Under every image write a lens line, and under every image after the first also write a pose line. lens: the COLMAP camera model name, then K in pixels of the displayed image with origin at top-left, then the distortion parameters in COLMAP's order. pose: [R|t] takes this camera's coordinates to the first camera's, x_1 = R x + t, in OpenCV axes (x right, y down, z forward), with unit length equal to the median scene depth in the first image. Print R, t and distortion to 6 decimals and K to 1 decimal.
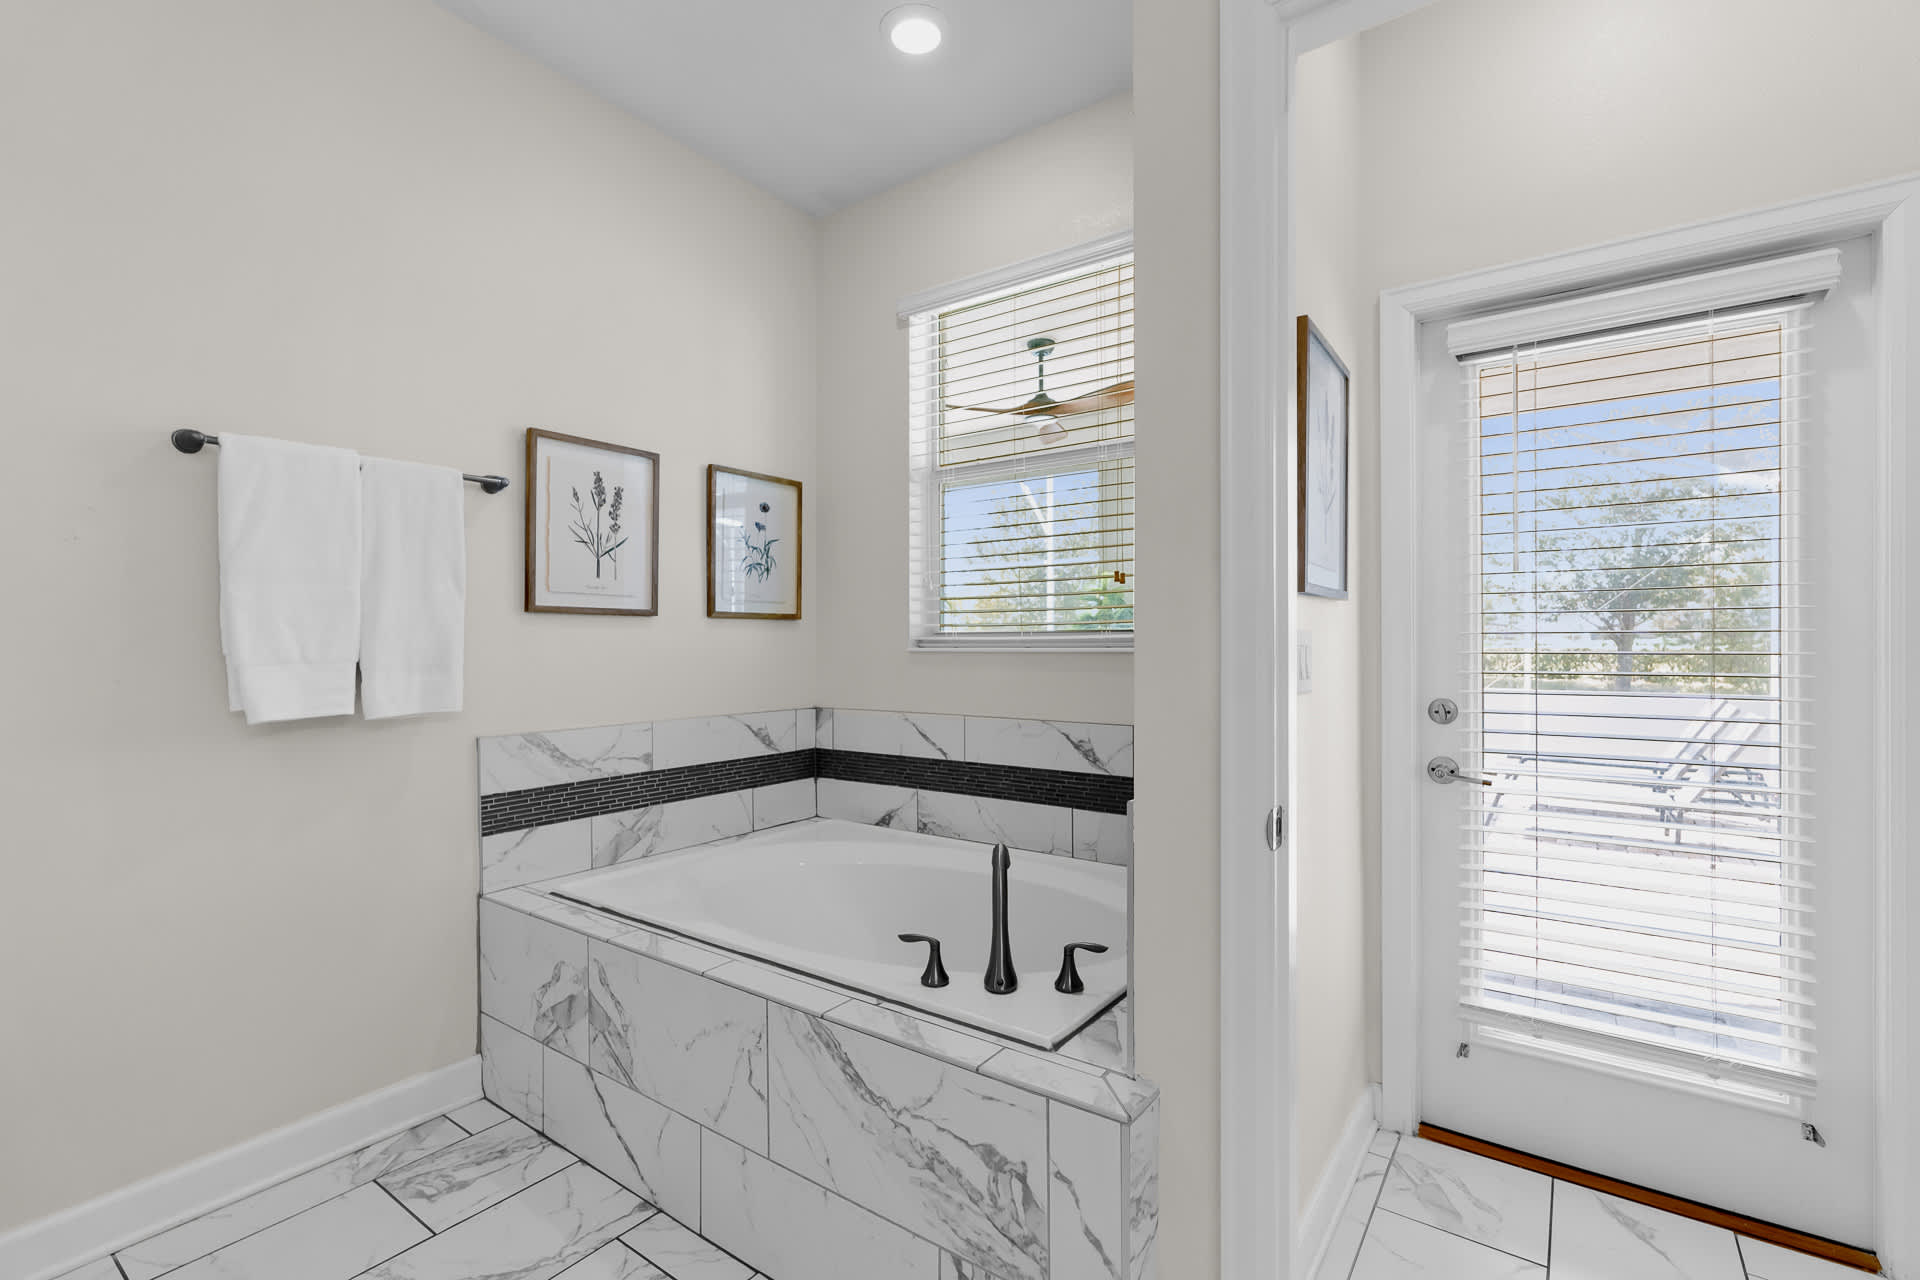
lens RADIAL K [[855.5, 0, 960.0], [0, 855.5, 640.0], [0, 0, 1]] dist [-0.004176, -0.000894]
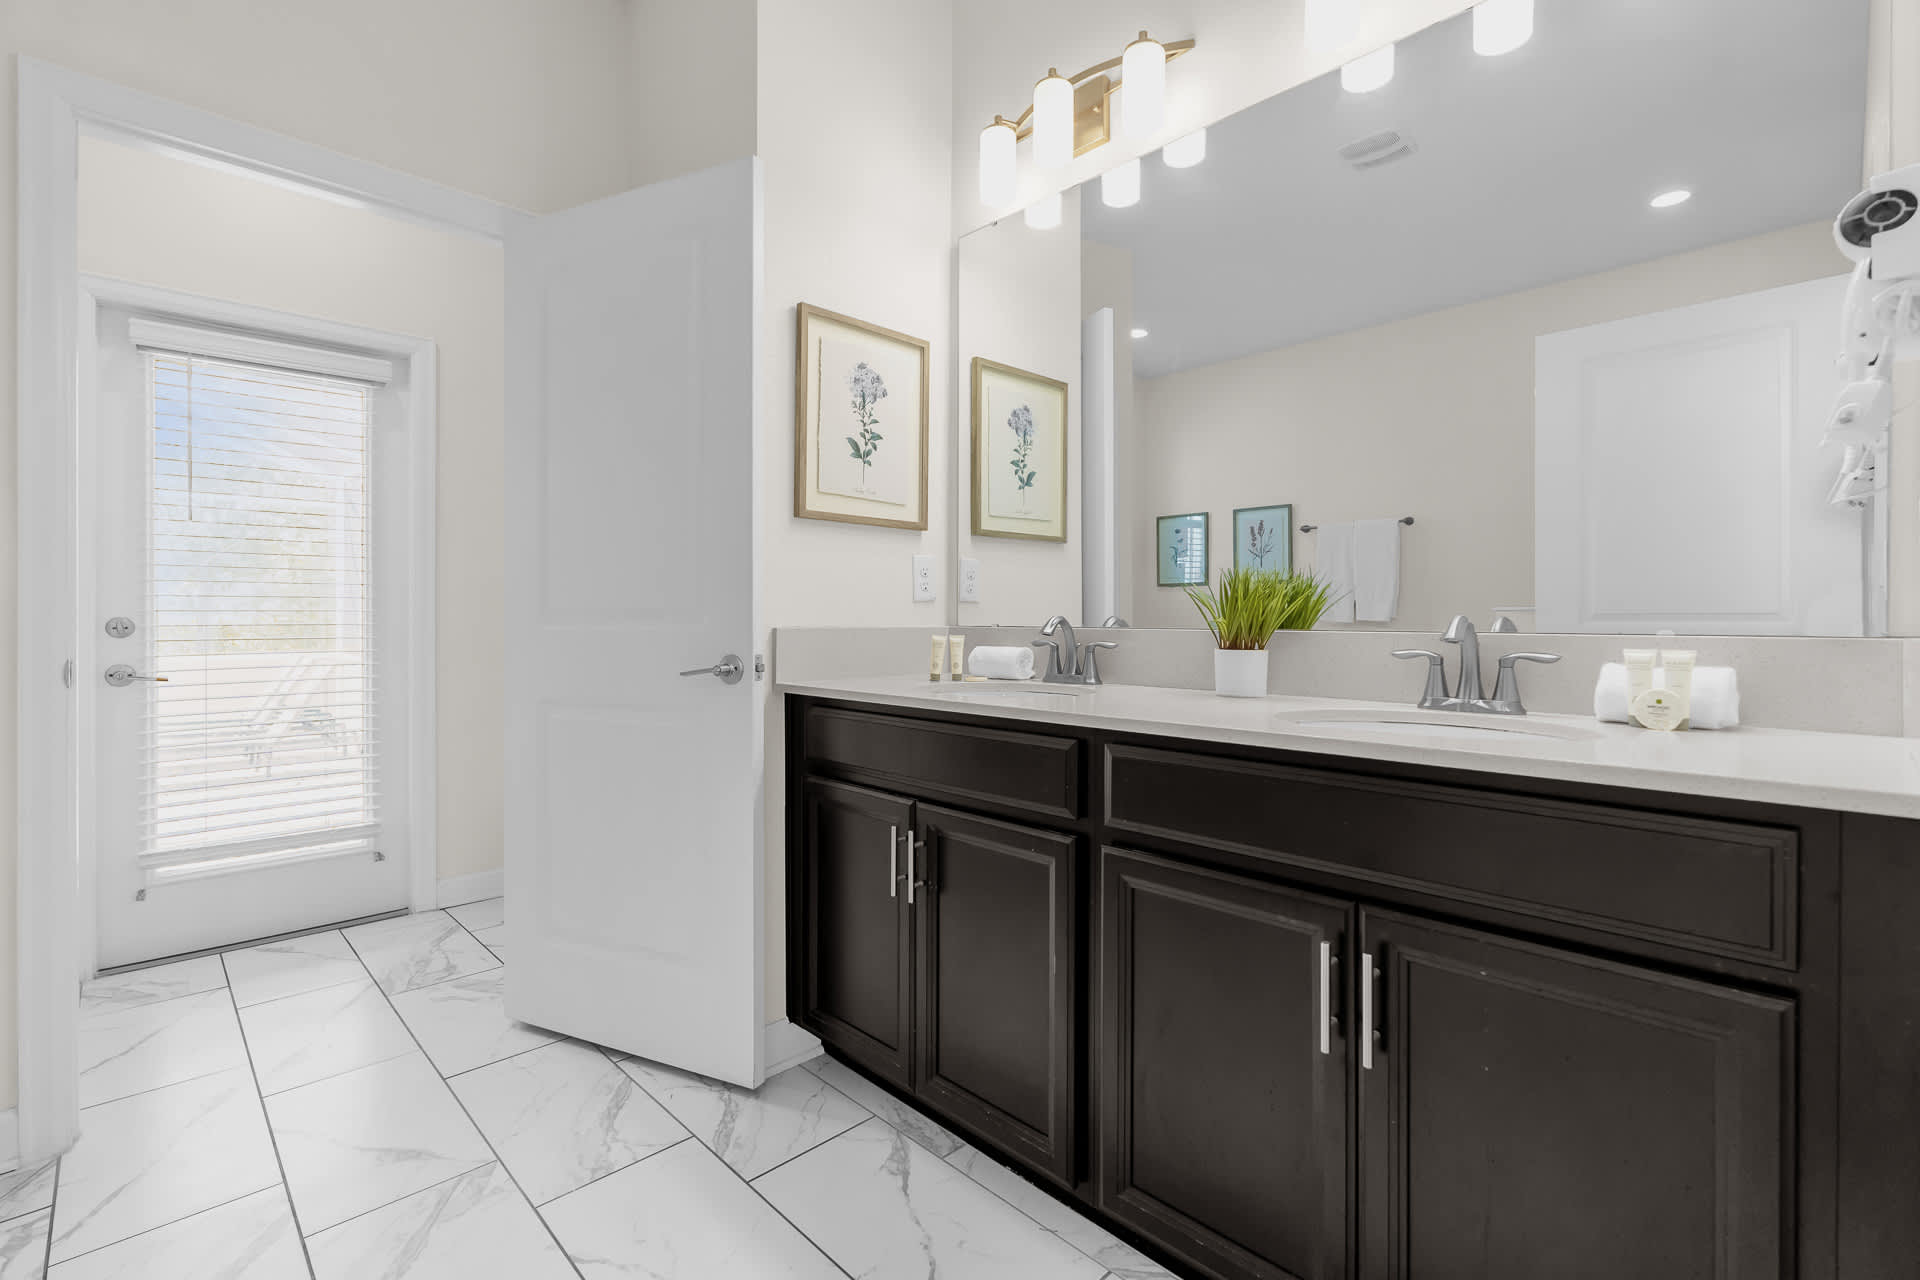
lens RADIAL K [[860.6, 0, 966.2], [0, 860.6, 621.5], [0, 0, 1]] dist [-0.000529, -0.000080]
pose [[0.170741, -0.000987, 0.985315, -0.469816], [-0.001372, 0.999998, 0.001240, 0.074849], [-0.985315, -0.001563, 0.170740, -0.434552]]
